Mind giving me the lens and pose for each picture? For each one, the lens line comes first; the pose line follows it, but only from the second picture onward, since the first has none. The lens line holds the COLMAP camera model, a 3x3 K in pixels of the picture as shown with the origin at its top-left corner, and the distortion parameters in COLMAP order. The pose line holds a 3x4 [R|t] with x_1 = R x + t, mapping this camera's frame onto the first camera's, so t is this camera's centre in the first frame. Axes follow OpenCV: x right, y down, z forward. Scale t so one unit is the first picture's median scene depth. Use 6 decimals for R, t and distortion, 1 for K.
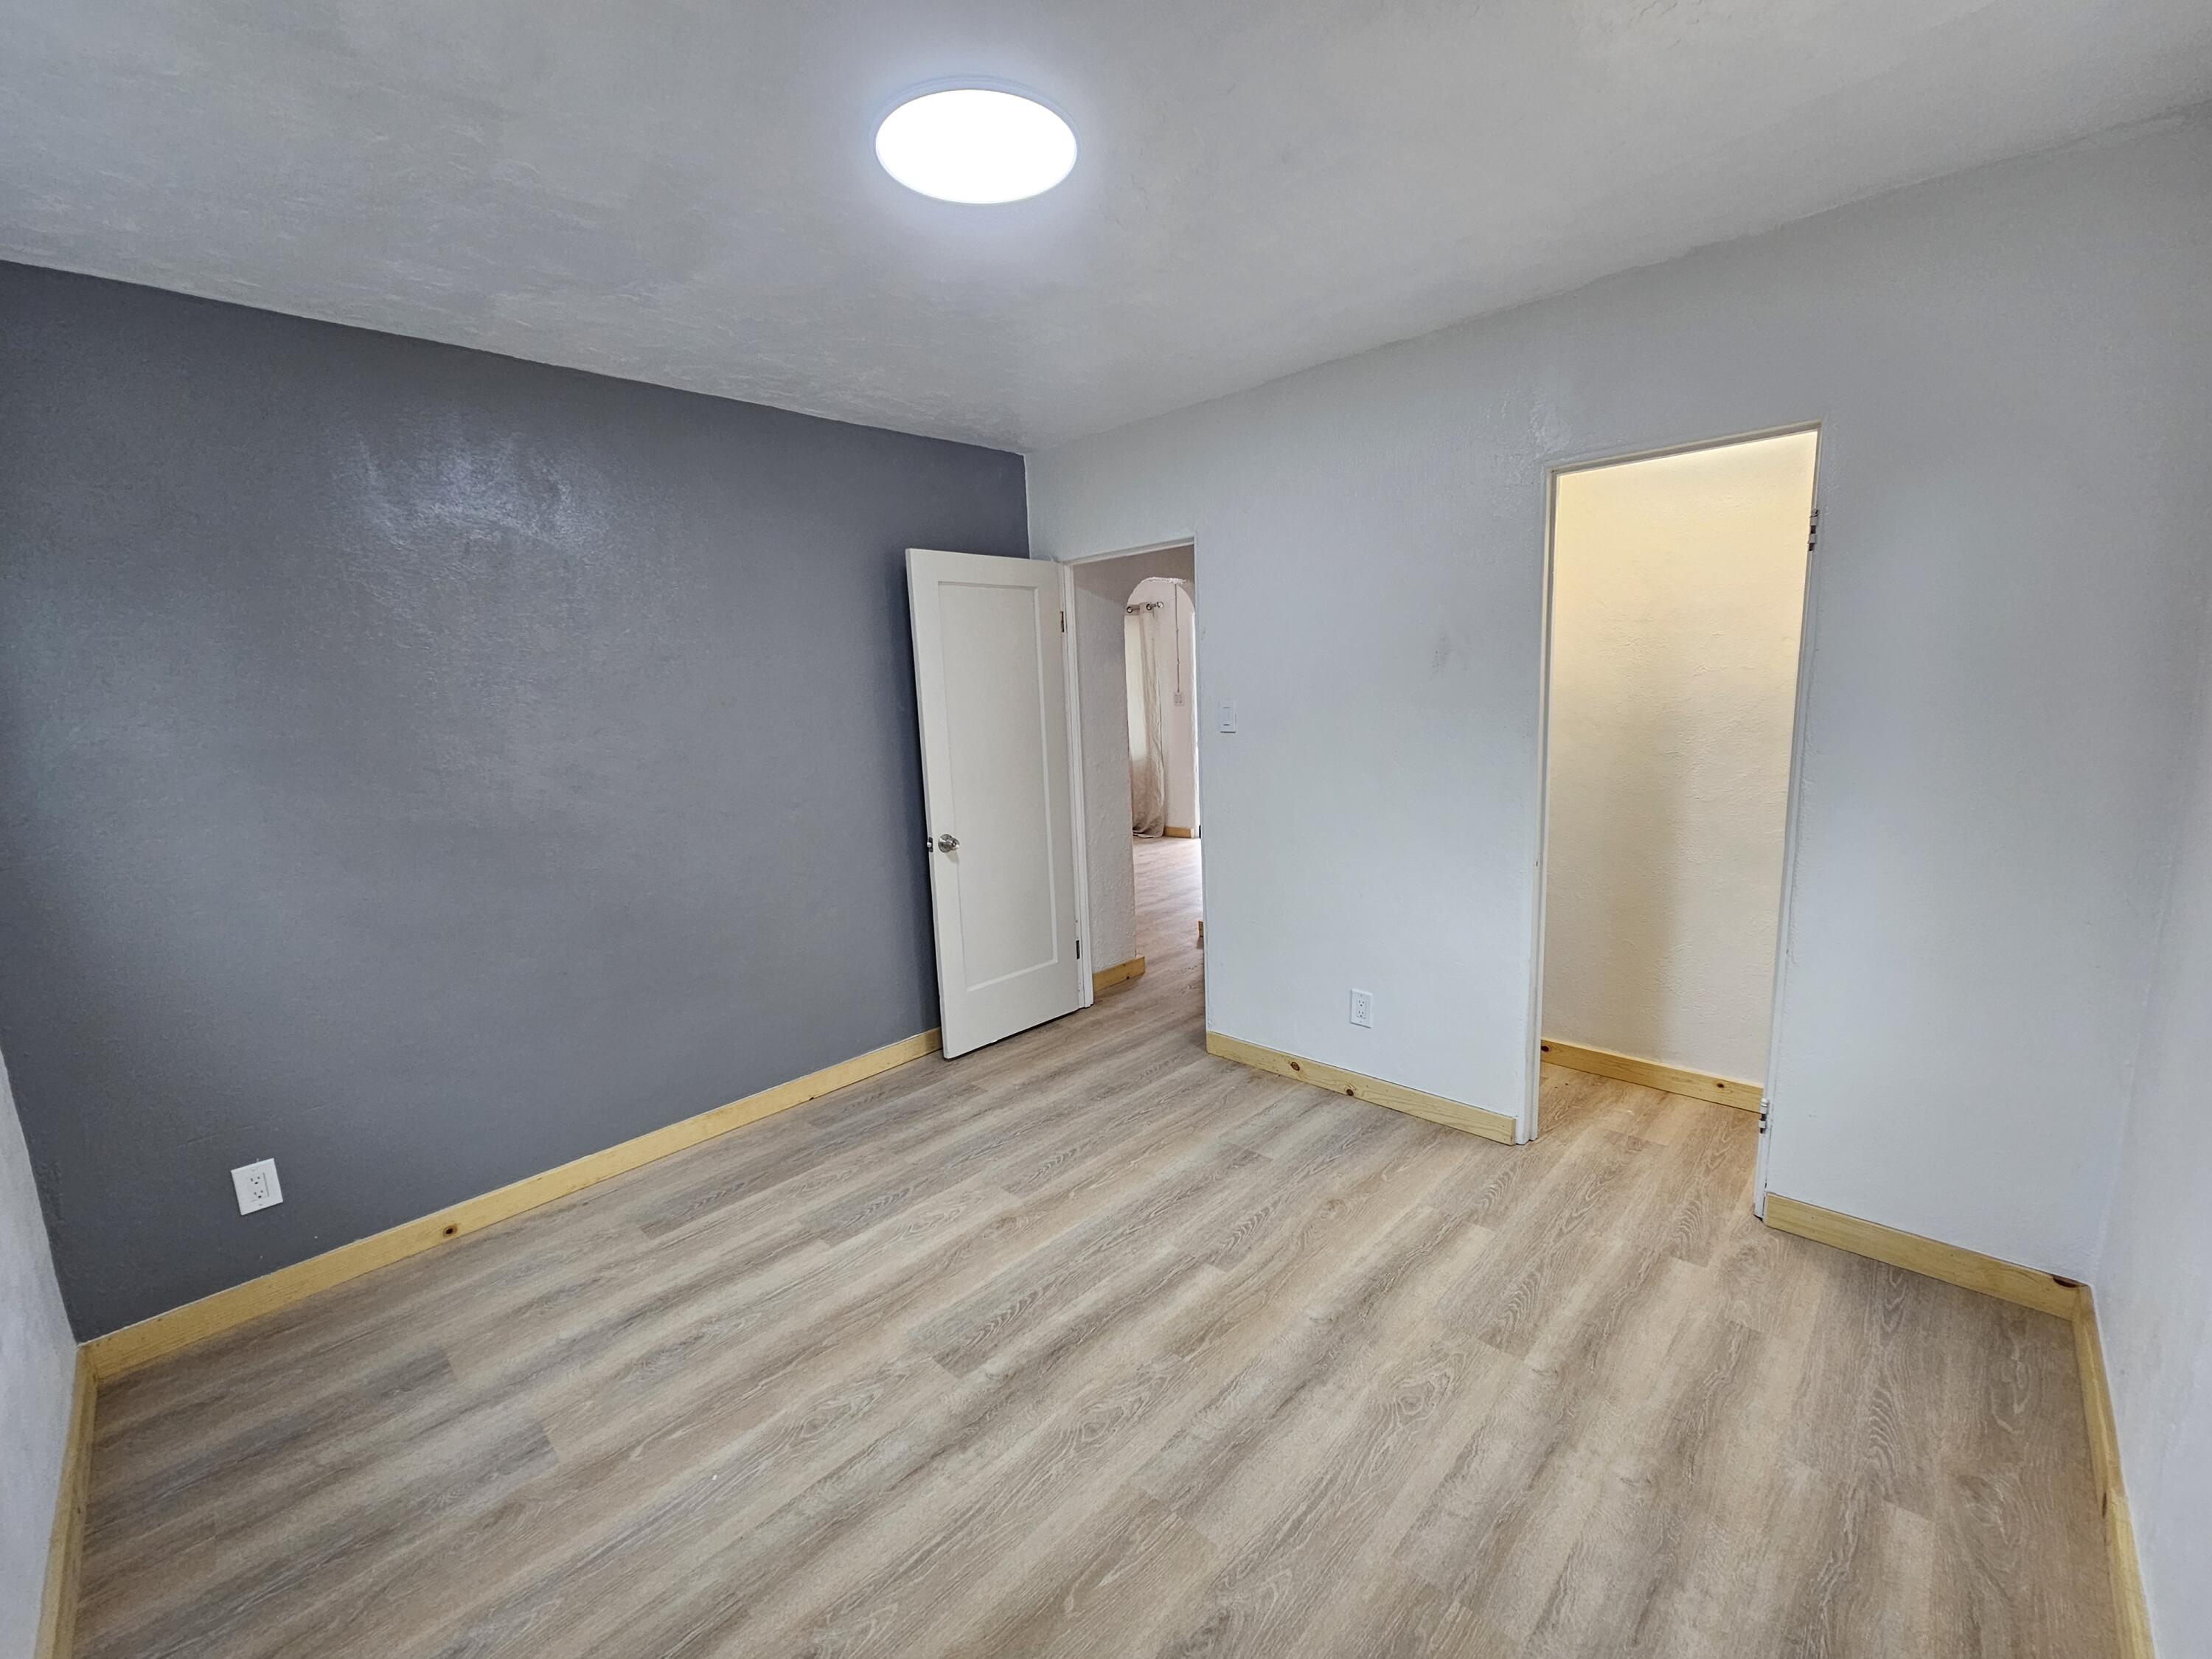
lens RADIAL K [[907.1, 0, 1104.0], [0, 907.1, 835.8], [0, 0, 1]] dist [-0.001532, 0.000056]
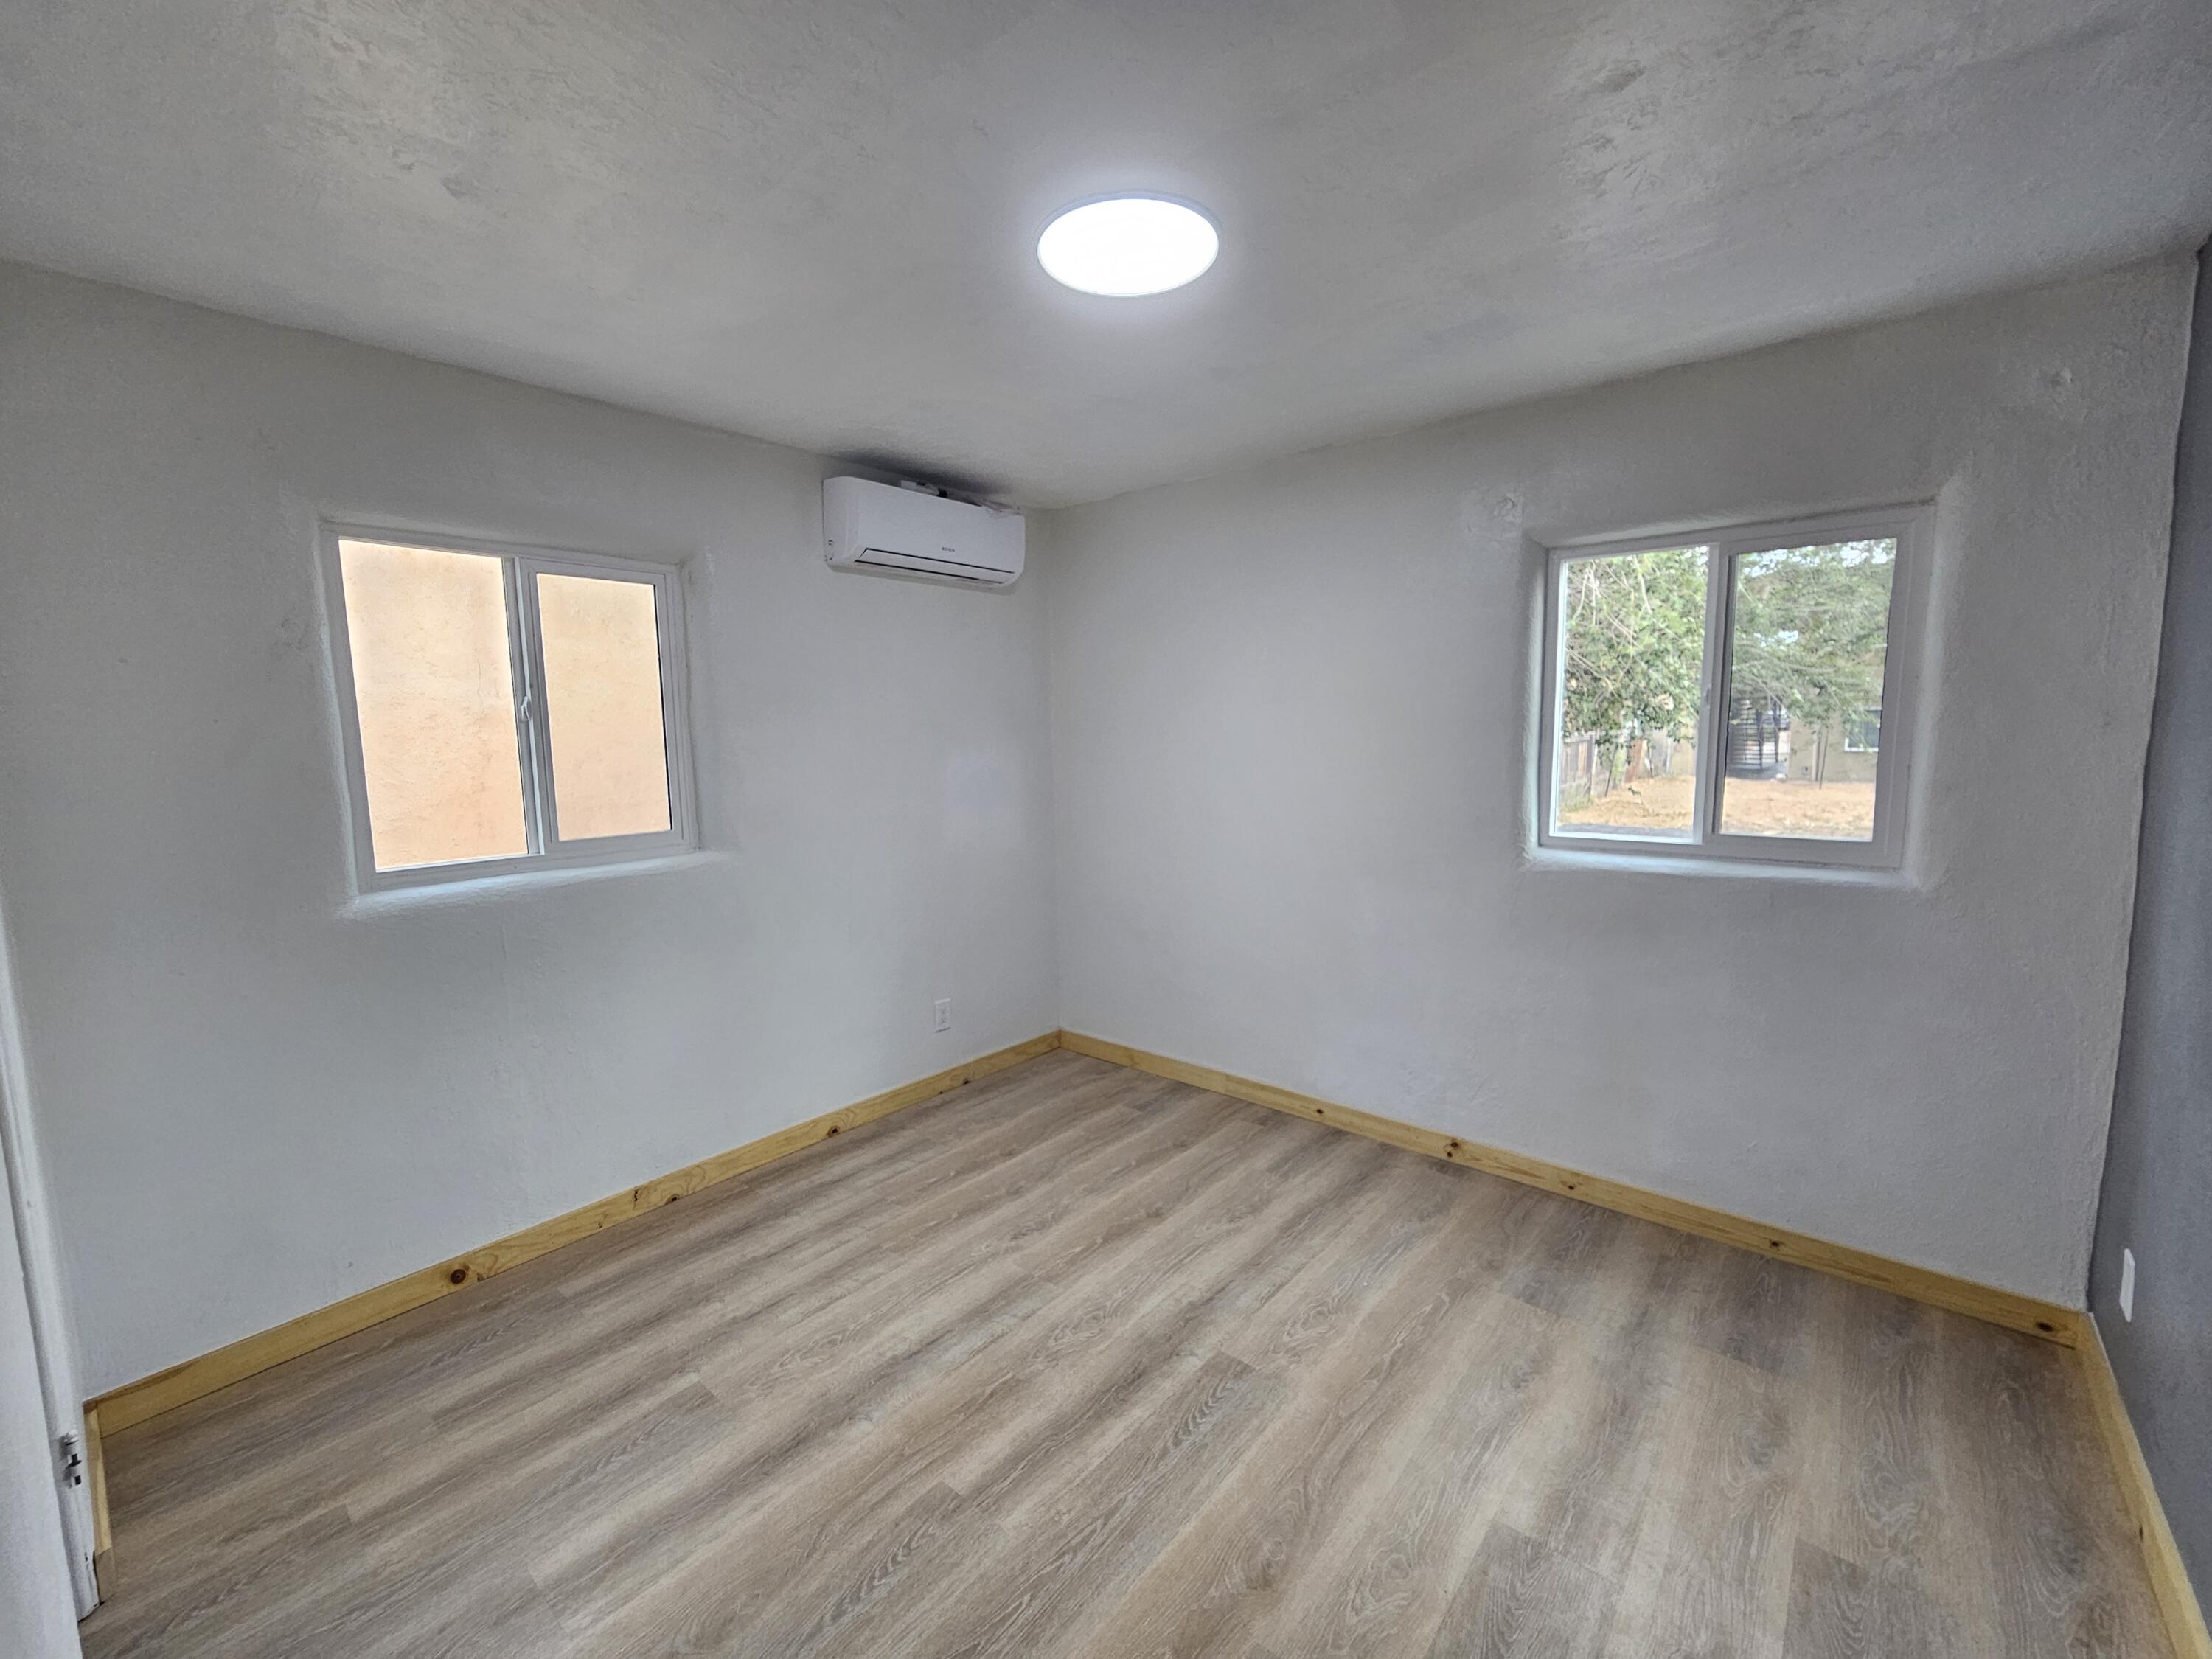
lens RADIAL K [[907.1, 0, 1104.0], [0, 907.1, 835.8], [0, 0, 1]] dist [-0.001532, 0.000056]
pose [[-0.996053, 0.067430, -0.057728, 0.001896], [0.048450, 0.957913, 0.282940, -0.316621], [0.074377, 0.279026, -0.957399, 1.853631]]
